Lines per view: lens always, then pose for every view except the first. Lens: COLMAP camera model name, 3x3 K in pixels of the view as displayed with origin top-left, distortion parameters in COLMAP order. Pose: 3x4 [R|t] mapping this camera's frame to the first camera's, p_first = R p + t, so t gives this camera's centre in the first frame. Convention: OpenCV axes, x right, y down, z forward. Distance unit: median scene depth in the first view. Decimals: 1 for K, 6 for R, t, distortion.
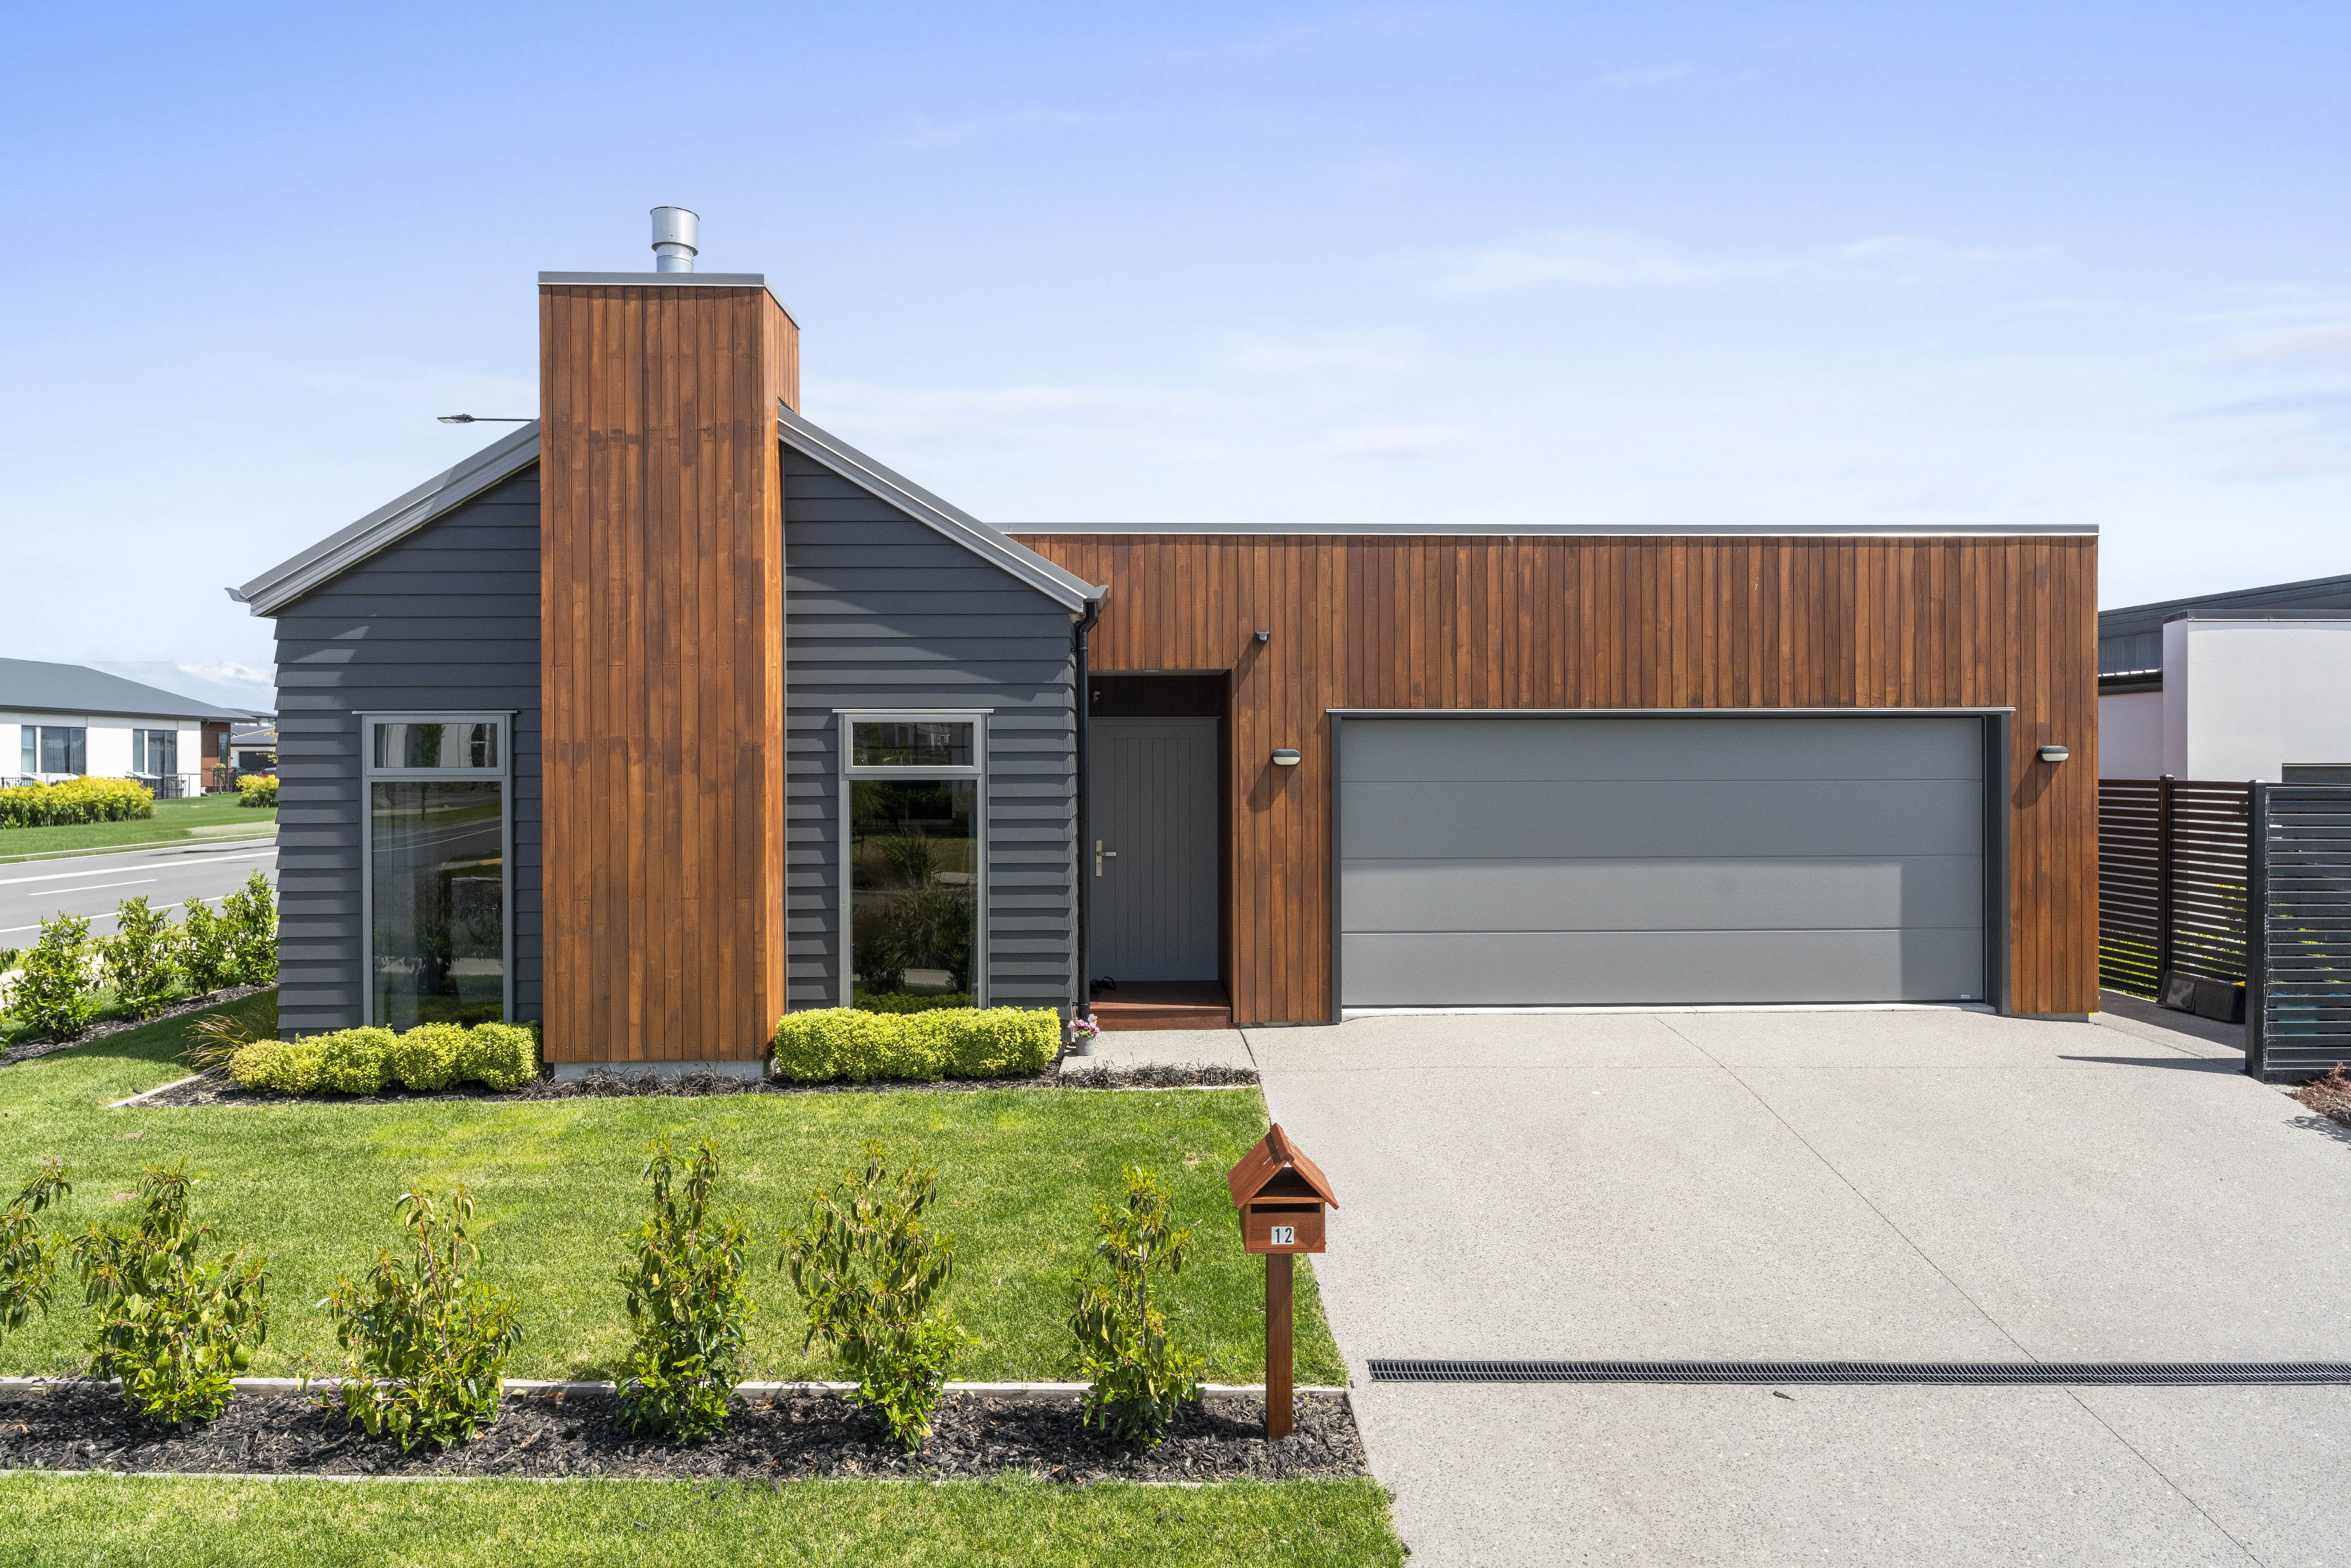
lens RADIAL K [[1335.7, 0, 1177.5], [0, 1335.7, 770.8], [0, 0, 1]] dist [0.008955, 0.000206]
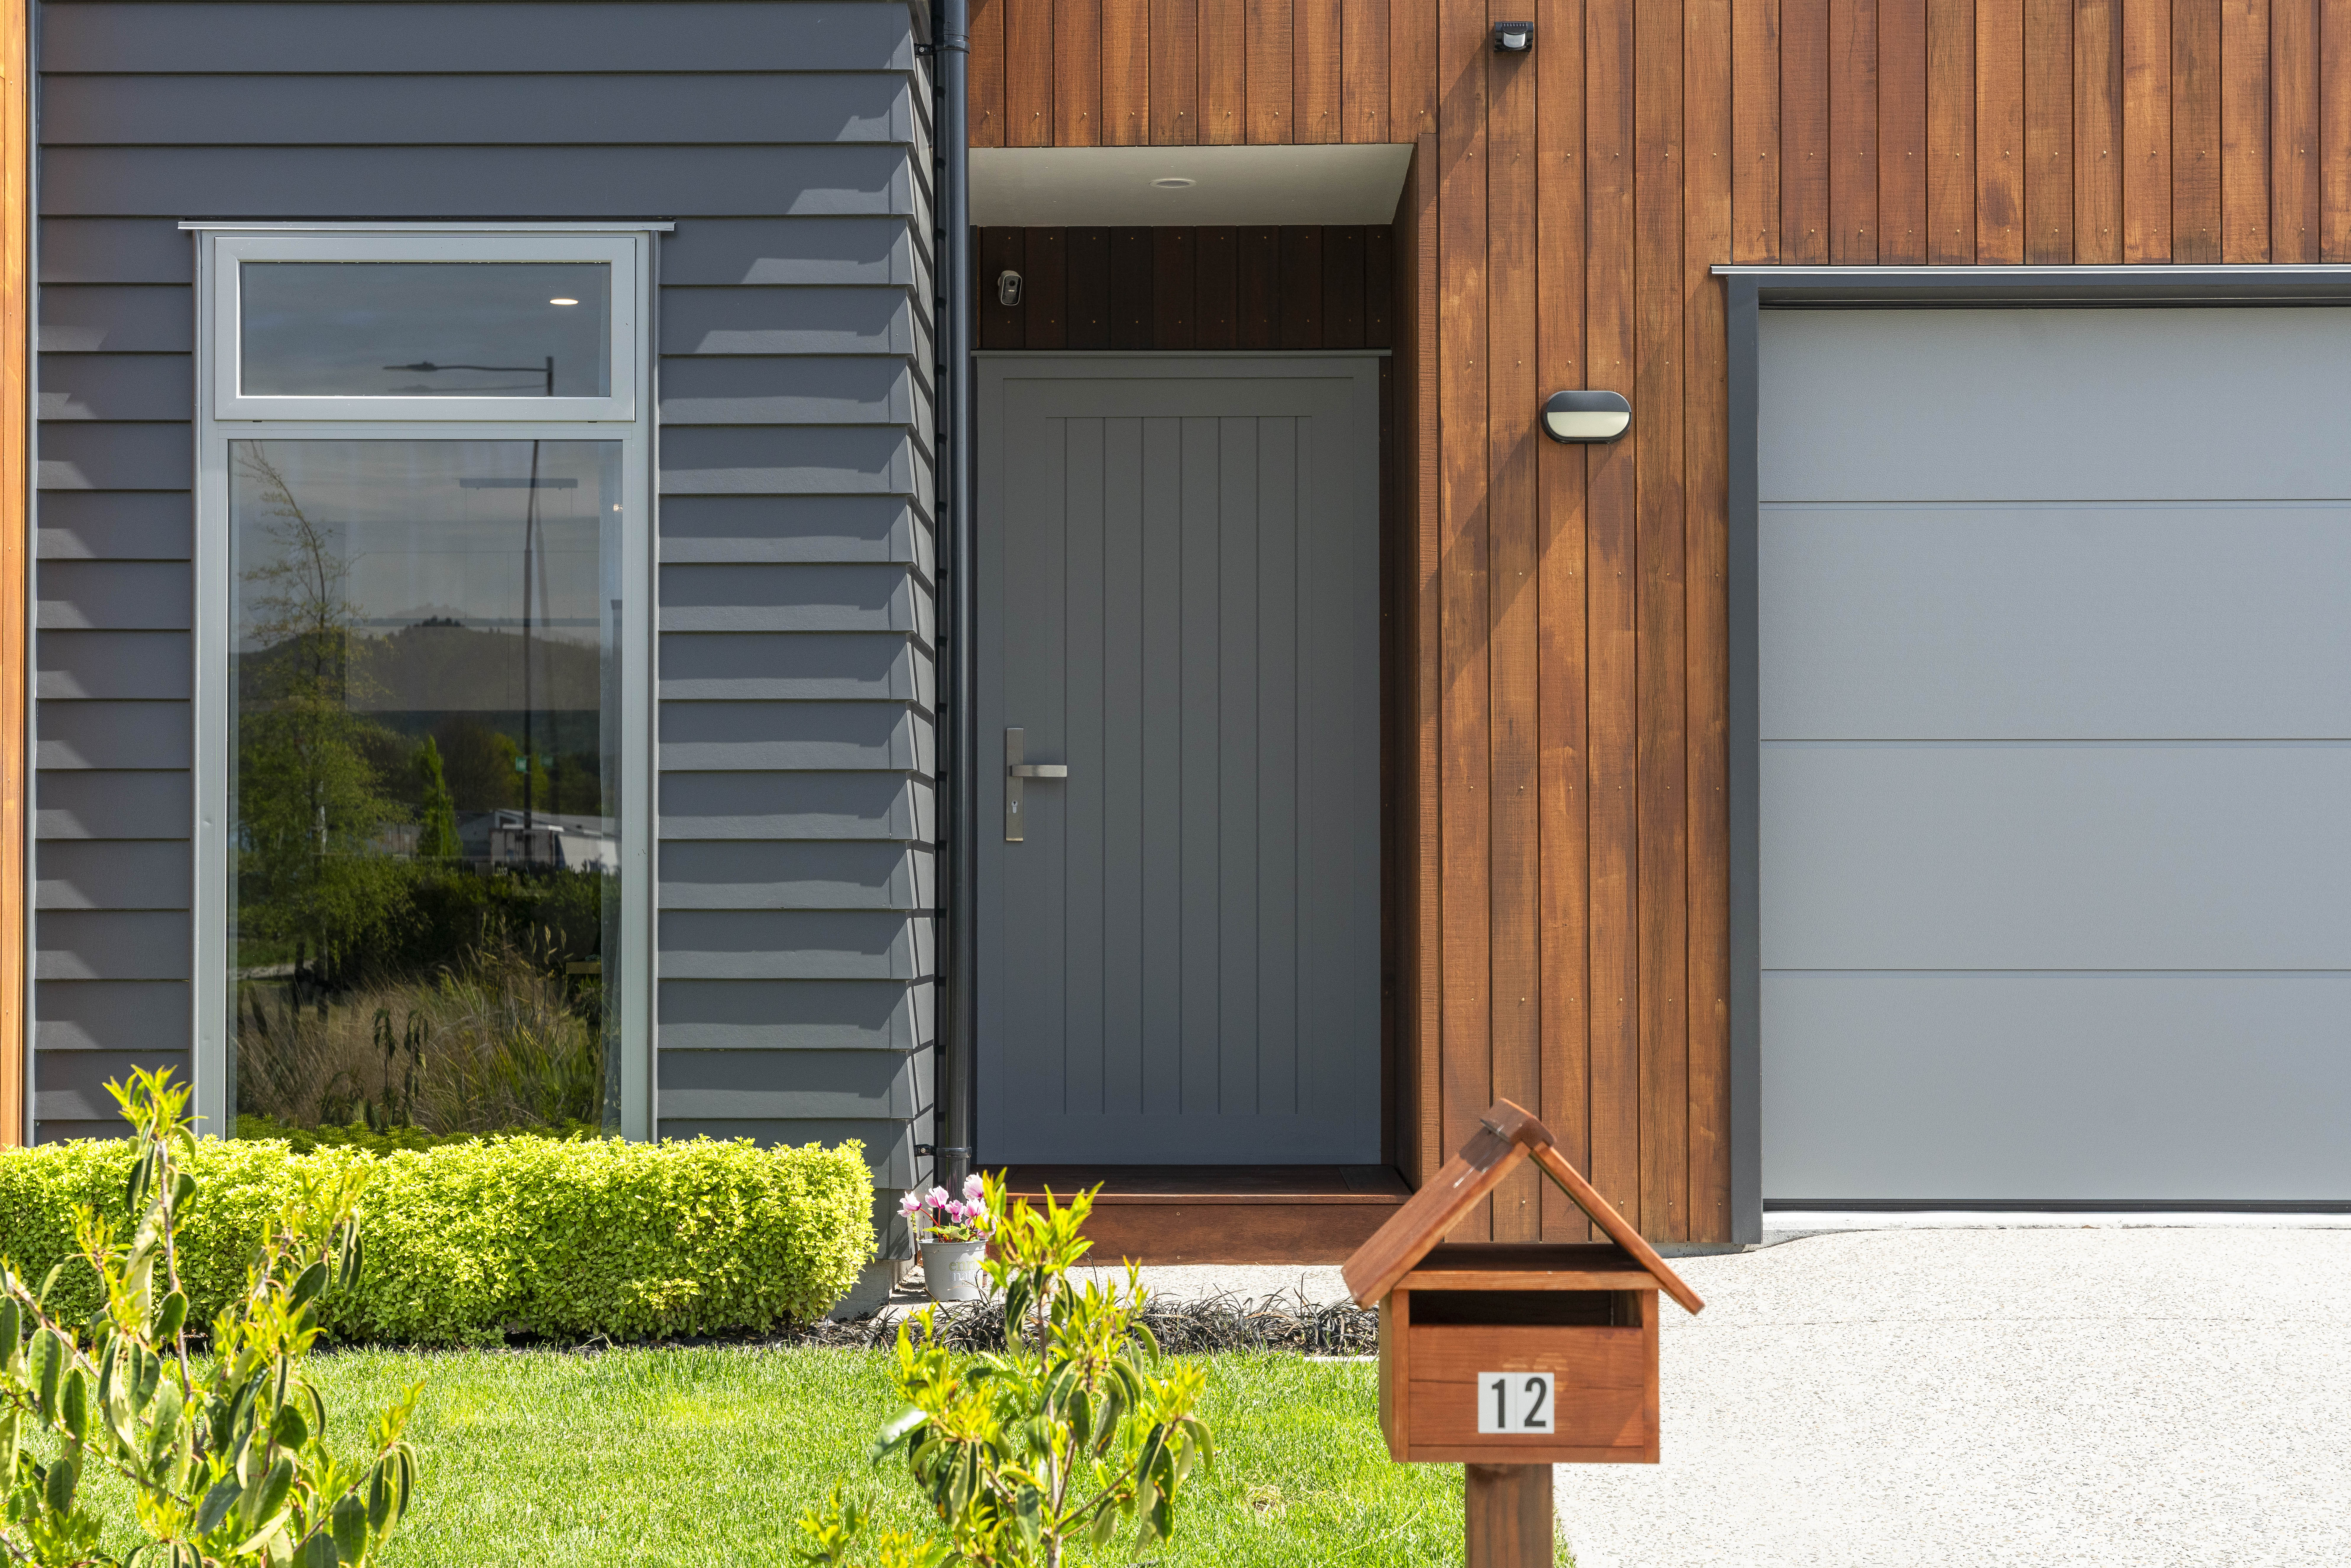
lens RADIAL K [[3937.8, 0, 1168.6], [0, 3937.8, 773.3], [0, 0, 1]] dist [0.059243, 0.000000]
pose [[0.999400, 0.002889, -0.034523, 0.015236], [-0.003763, 0.999673, -0.025279, 0.112058], [0.034439, 0.025394, 0.999084, 0.055497]]
